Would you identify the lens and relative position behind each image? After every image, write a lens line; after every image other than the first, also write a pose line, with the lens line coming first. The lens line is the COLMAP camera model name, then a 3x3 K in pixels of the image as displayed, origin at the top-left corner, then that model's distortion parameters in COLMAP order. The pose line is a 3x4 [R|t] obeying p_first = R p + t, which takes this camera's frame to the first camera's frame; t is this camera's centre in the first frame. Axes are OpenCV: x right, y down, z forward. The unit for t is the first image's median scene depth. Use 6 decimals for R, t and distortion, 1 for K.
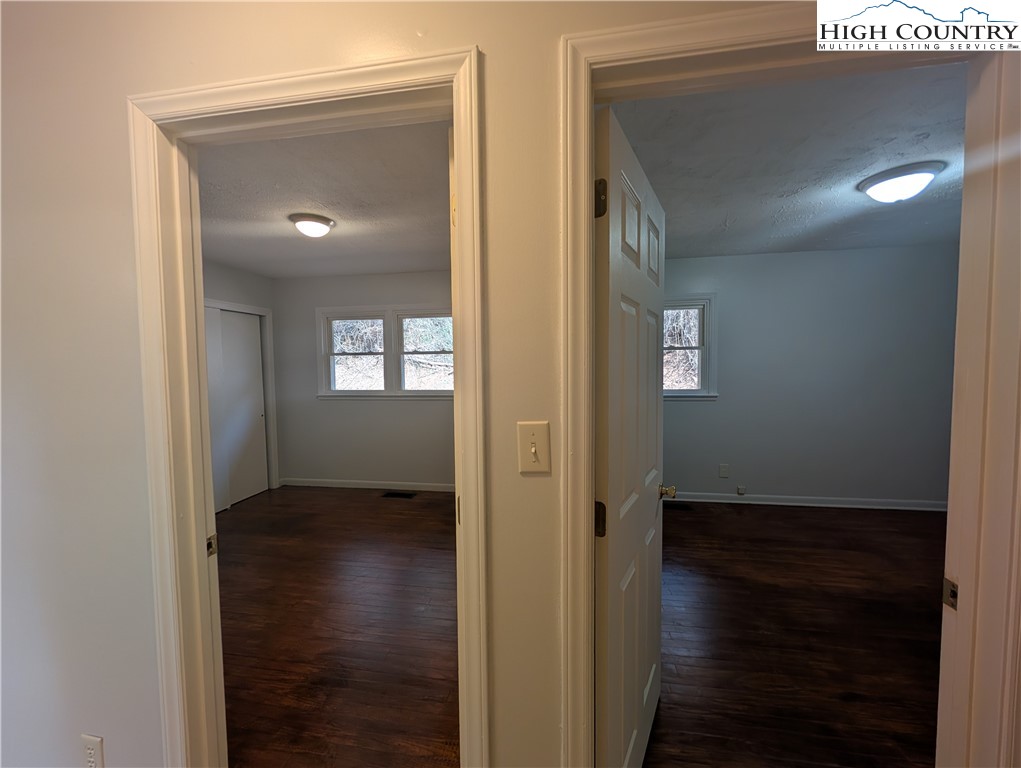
lens RADIAL K [[387.8, 0, 510.5], [0, 387.8, 384.0], [0, 0, 1]] dist [-0.000905, 0.000265]
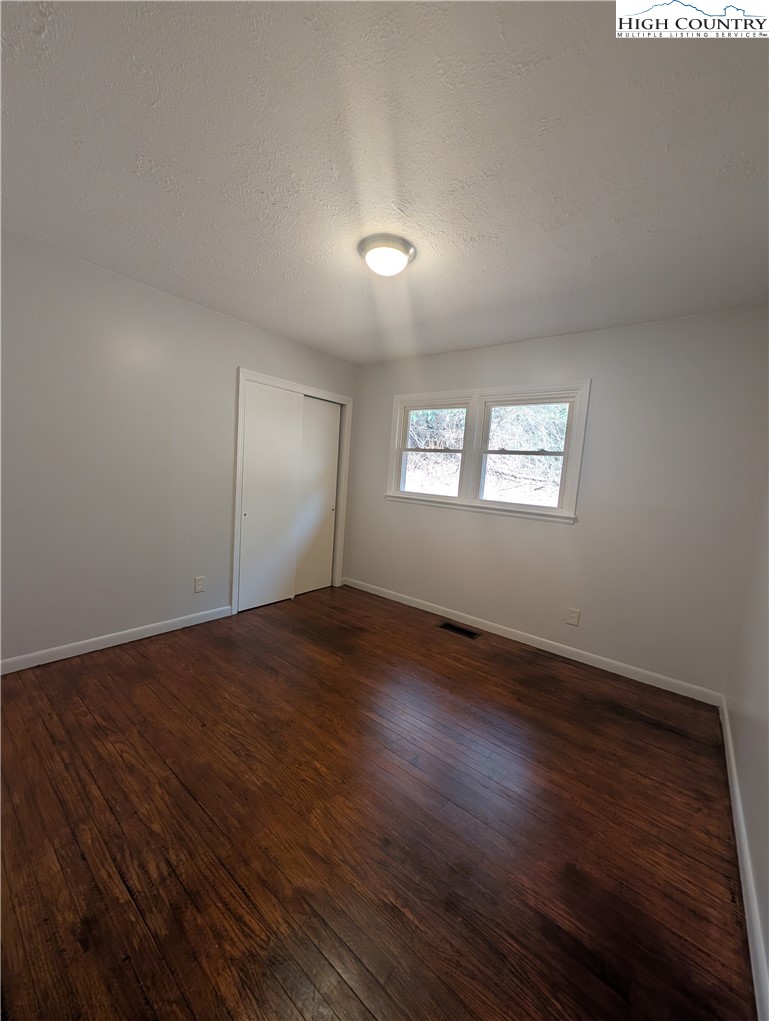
lens RADIAL K [[387.8, 0, 385.3], [0, 387.8, 512.3], [0, 0, 1]] dist [-0.000905, 0.000265]
pose [[0.866304, 0.125621, -0.483463, -0.061795], [-0.107587, 0.992069, 0.064993, 0.011308], [0.487793, -0.004289, 0.872949, 0.222605]]
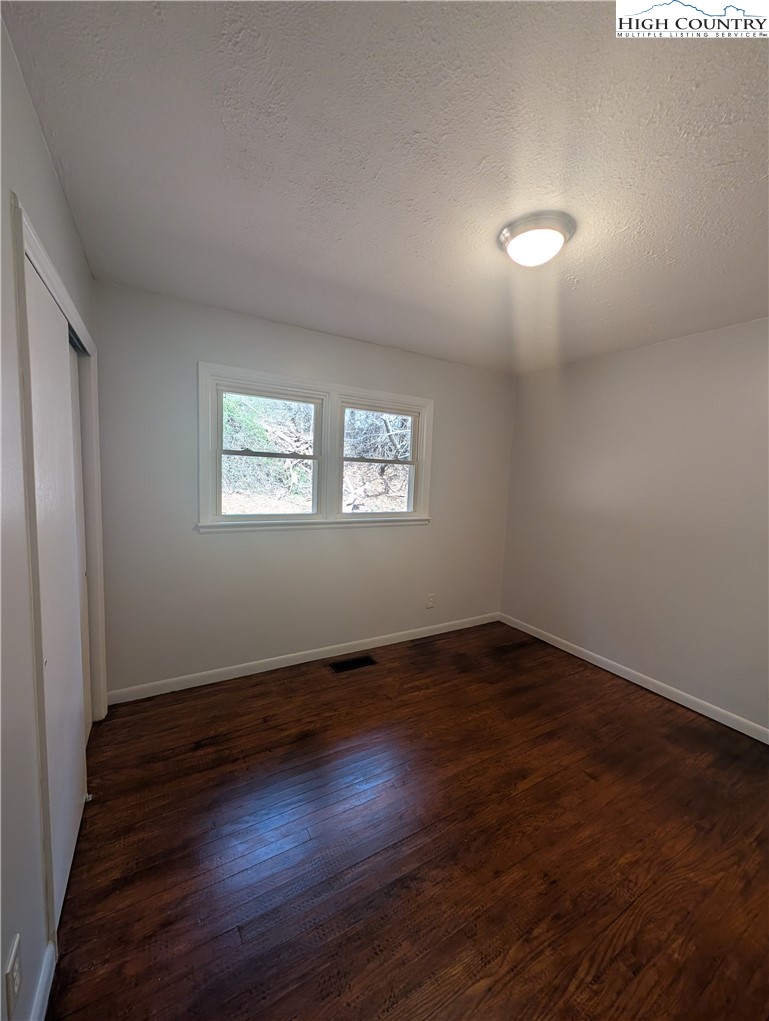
lens RADIAL K [[387.8, 0, 385.3], [0, 387.8, 512.3], [0, 0, 1]] dist [-0.000905, 0.000265]
pose [[0.771362, -0.018453, 0.636129, -0.650641], [-0.017887, 0.998556, 0.050656, -0.021938], [-0.636145, -0.050453, 0.769918, 0.416366]]
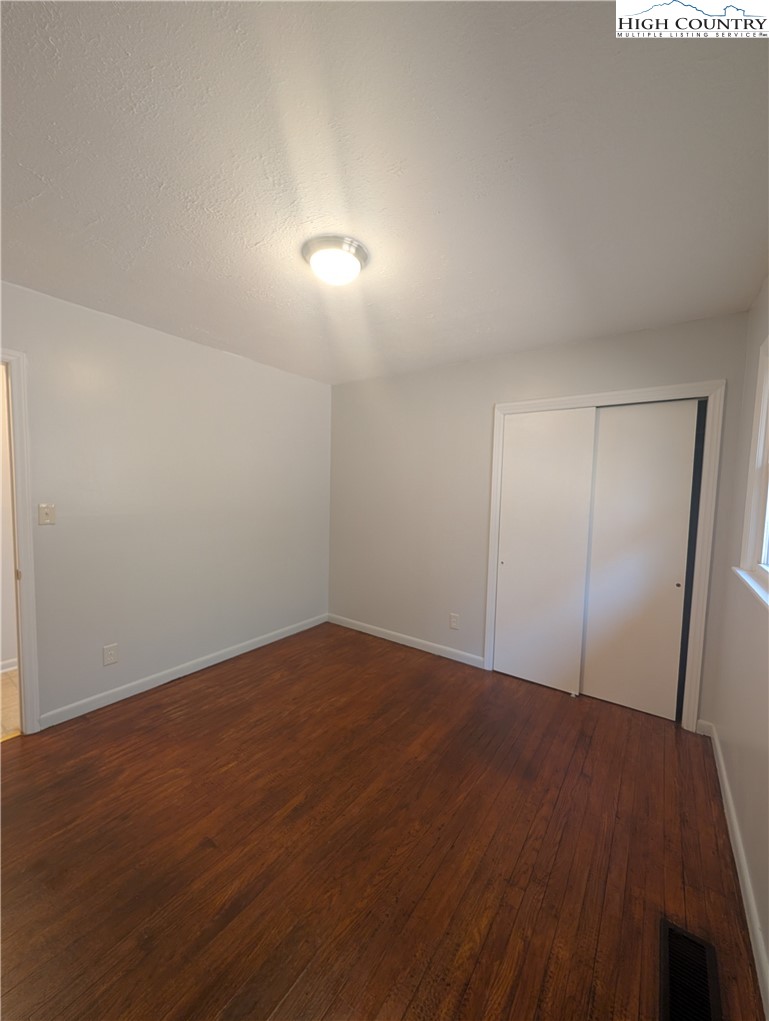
lens RADIAL K [[387.8, 0, 385.3], [0, 387.8, 512.3], [0, 0, 1]] dist [-0.000905, 0.000265]
pose [[-0.446704, 0.061761, -0.892547, 0.022541], [-0.065221, 0.992712, 0.101334, -0.047376], [0.892301, 0.103479, -0.439421, 0.853729]]
